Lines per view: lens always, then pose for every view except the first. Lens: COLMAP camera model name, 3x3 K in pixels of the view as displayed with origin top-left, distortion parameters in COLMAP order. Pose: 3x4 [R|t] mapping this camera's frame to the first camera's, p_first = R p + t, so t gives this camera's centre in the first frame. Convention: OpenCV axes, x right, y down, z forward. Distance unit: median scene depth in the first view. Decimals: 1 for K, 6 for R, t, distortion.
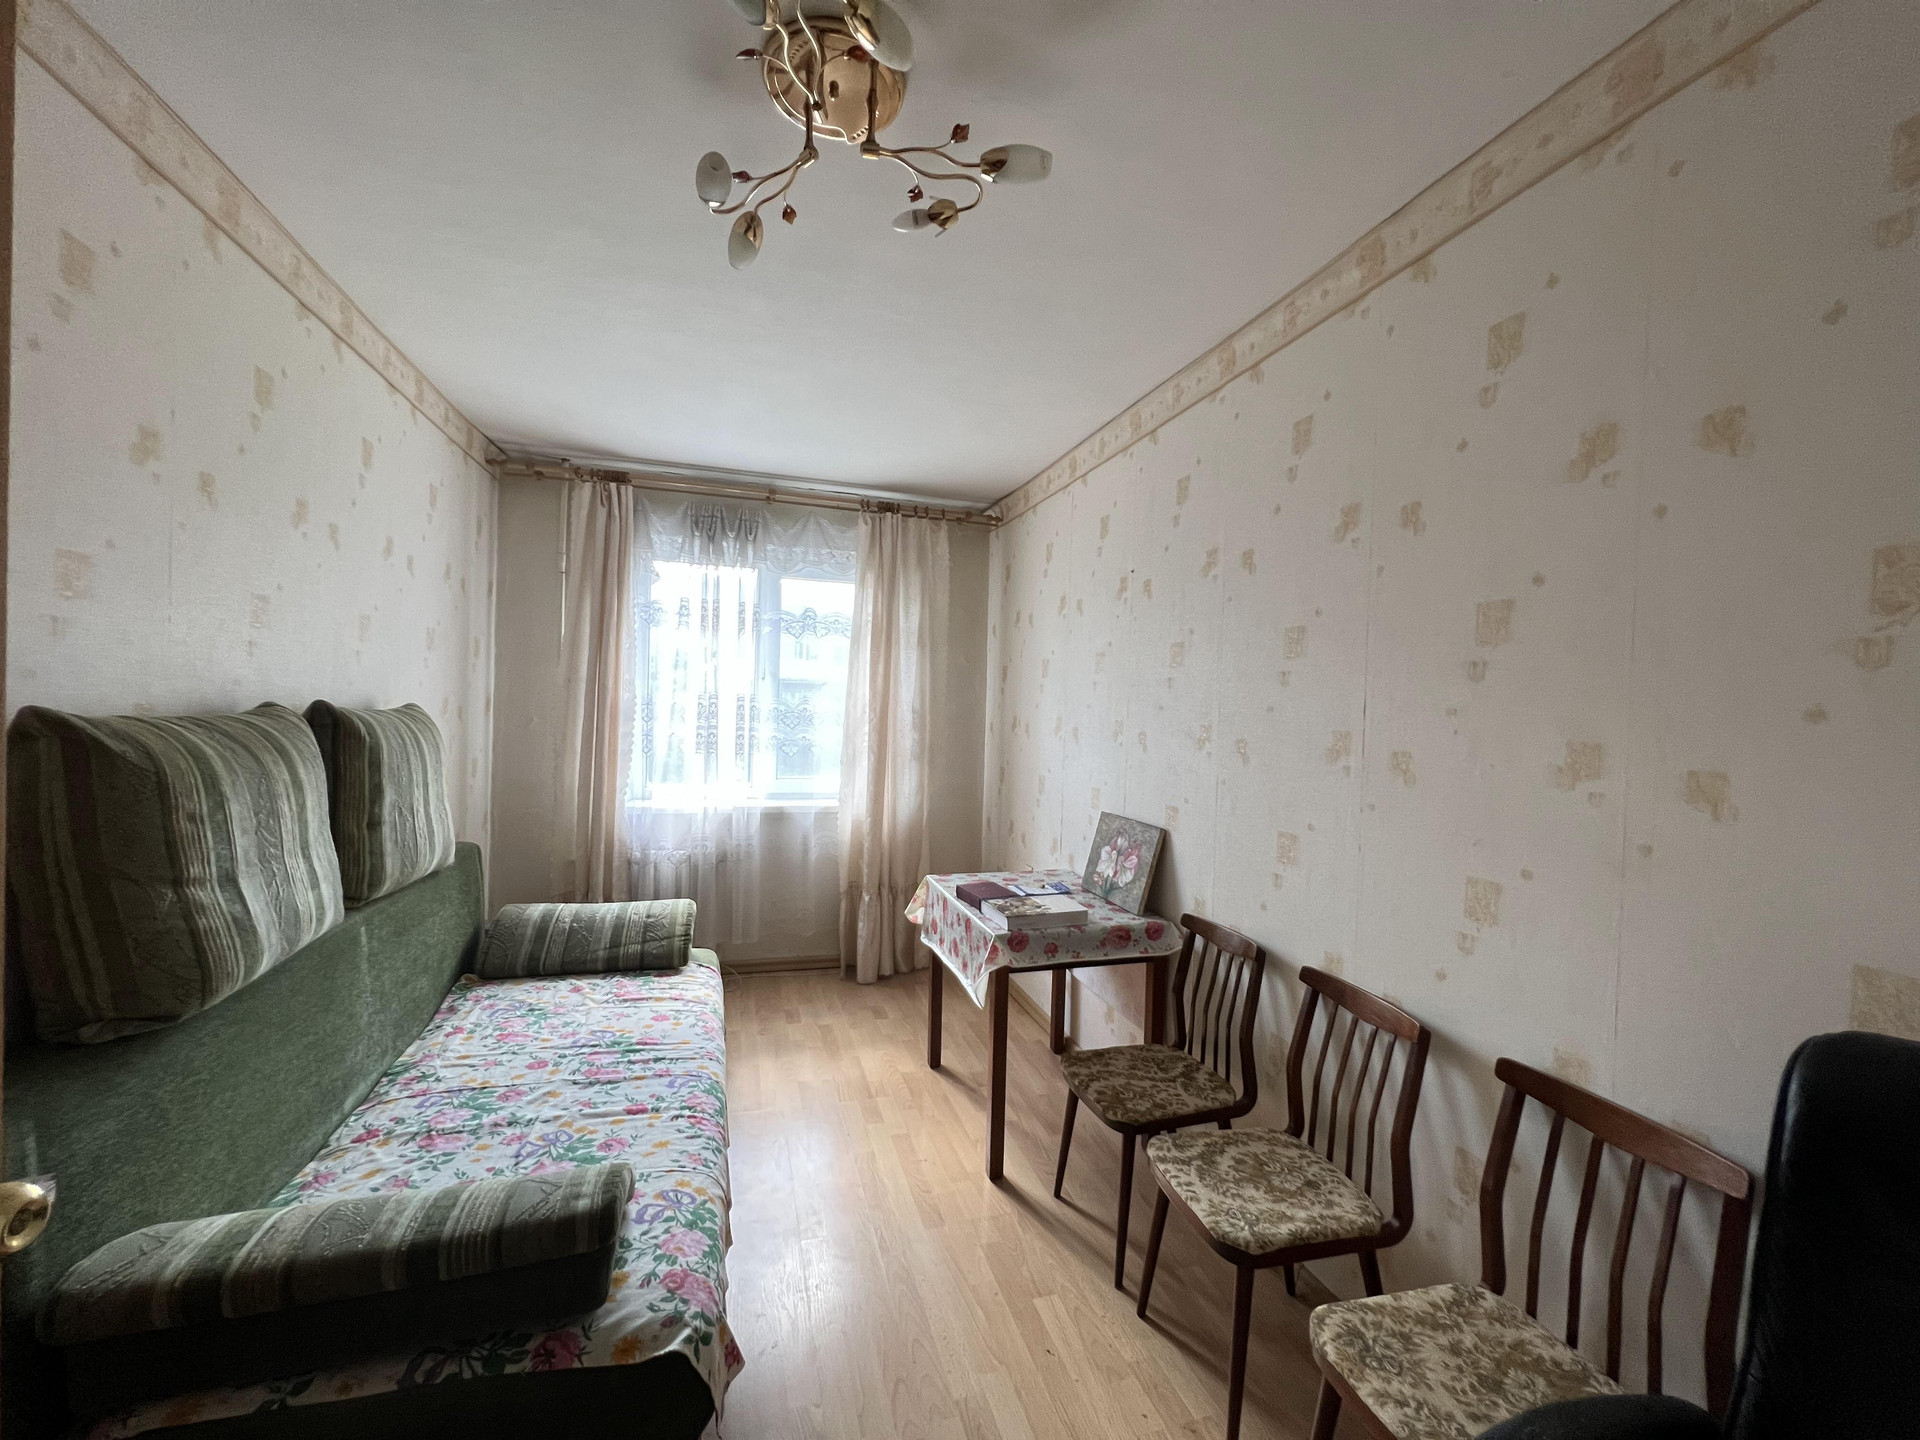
lens RADIAL K [[761.4, 0, 955.5], [0, 761.4, 723.7], [0, 0, 1]] dist [-0.002793, 0.000475]
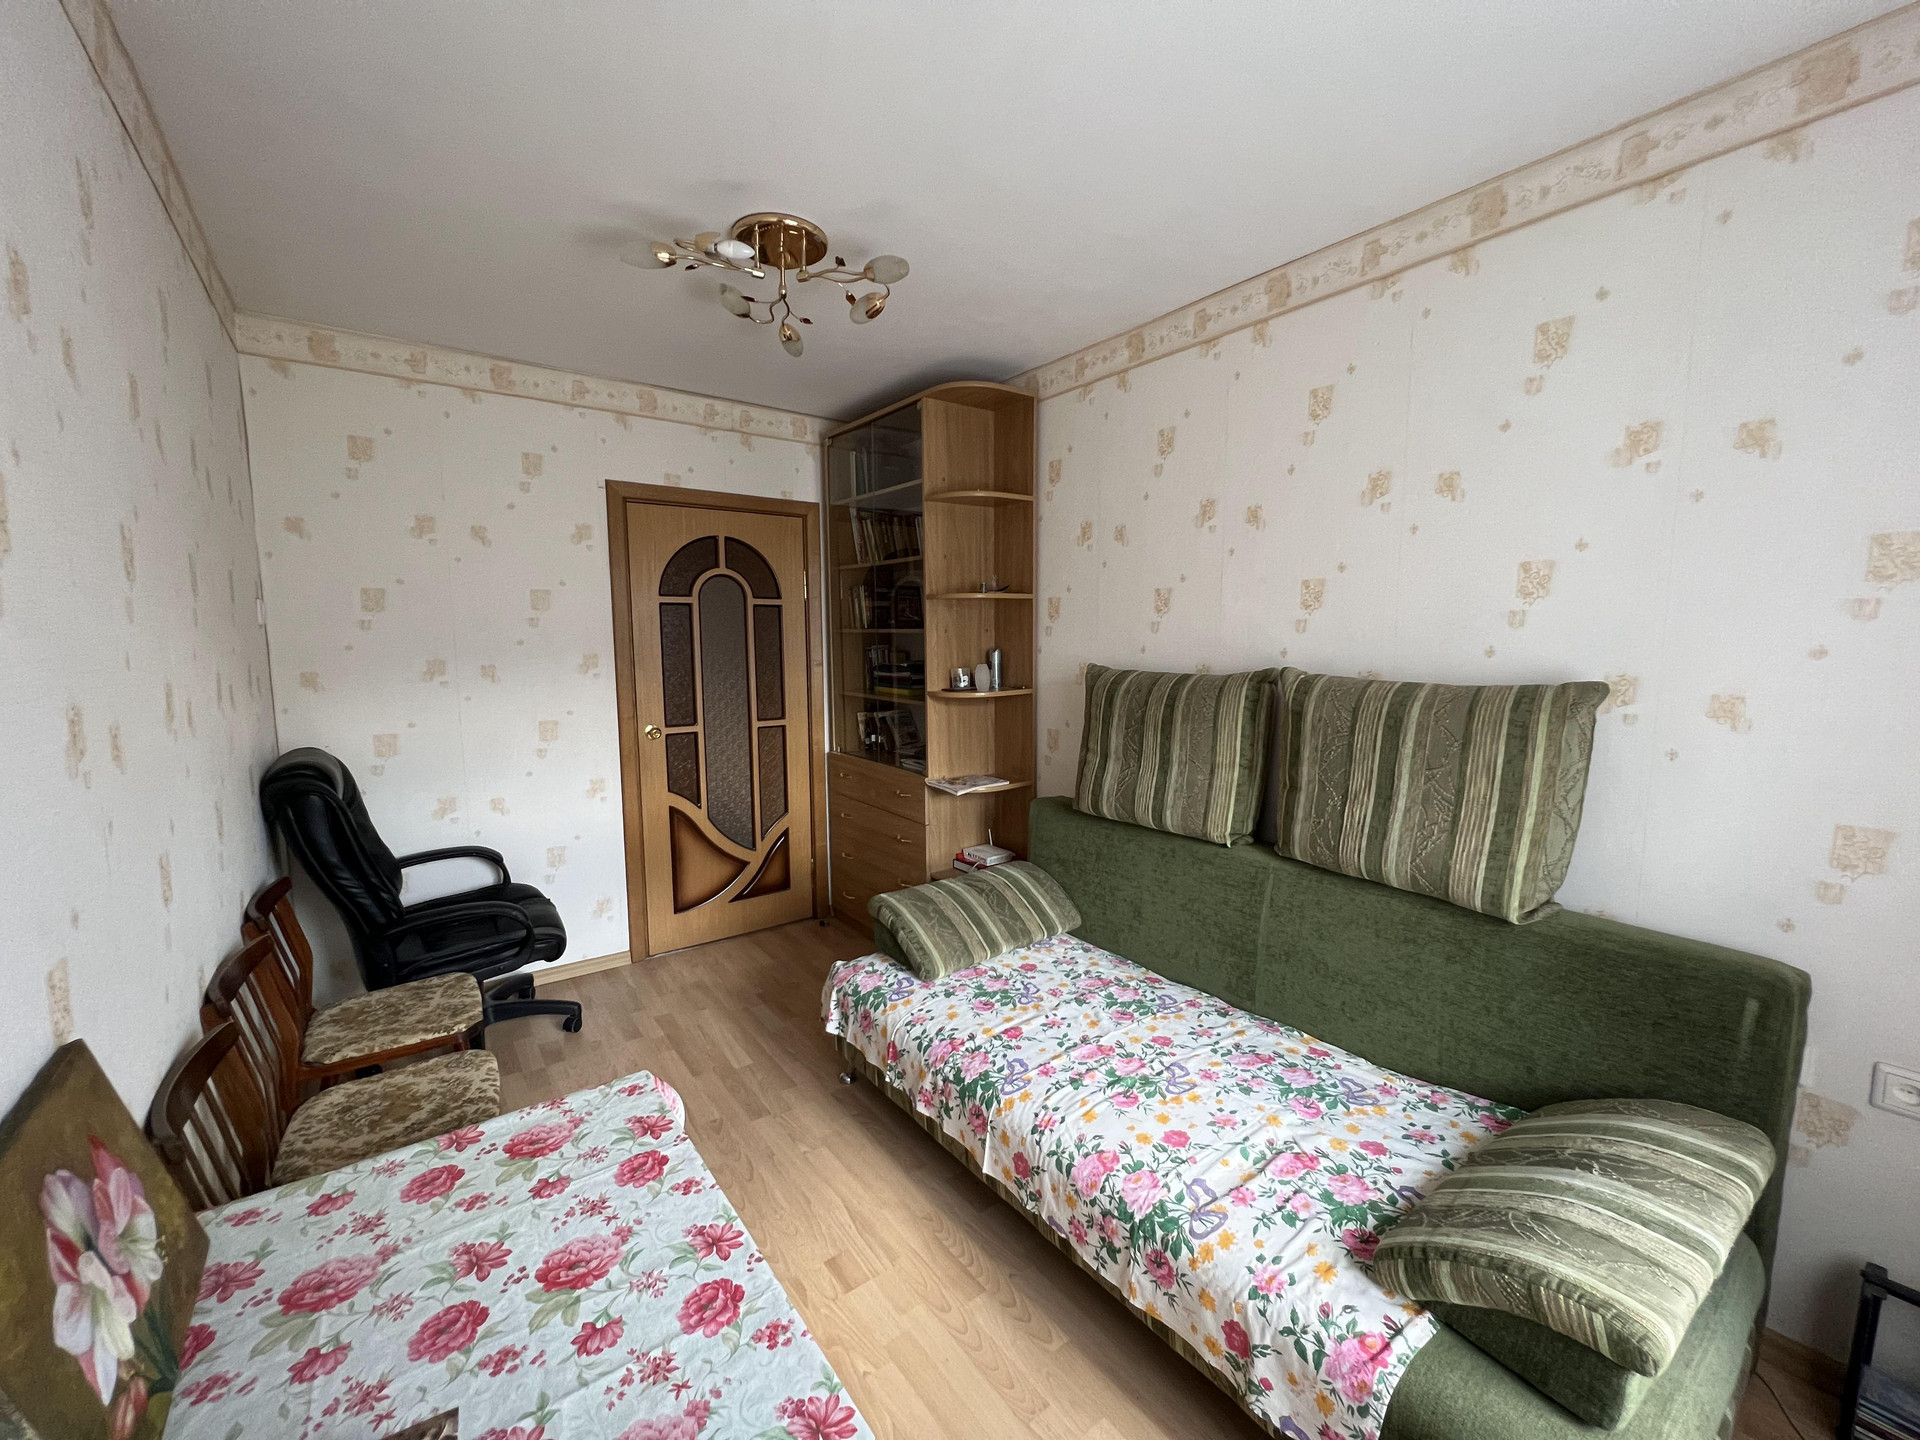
lens RADIAL K [[761.4, 0, 959.7], [0, 761.4, 721.6], [0, 0, 1]] dist [-0.002793, 0.000475]
pose [[-0.935415, 0.009581, -0.353422, 0.036632], [-0.035483, 0.992042, 0.120808, -0.071277], [0.351767, 0.125546, -0.927631, 1.909331]]
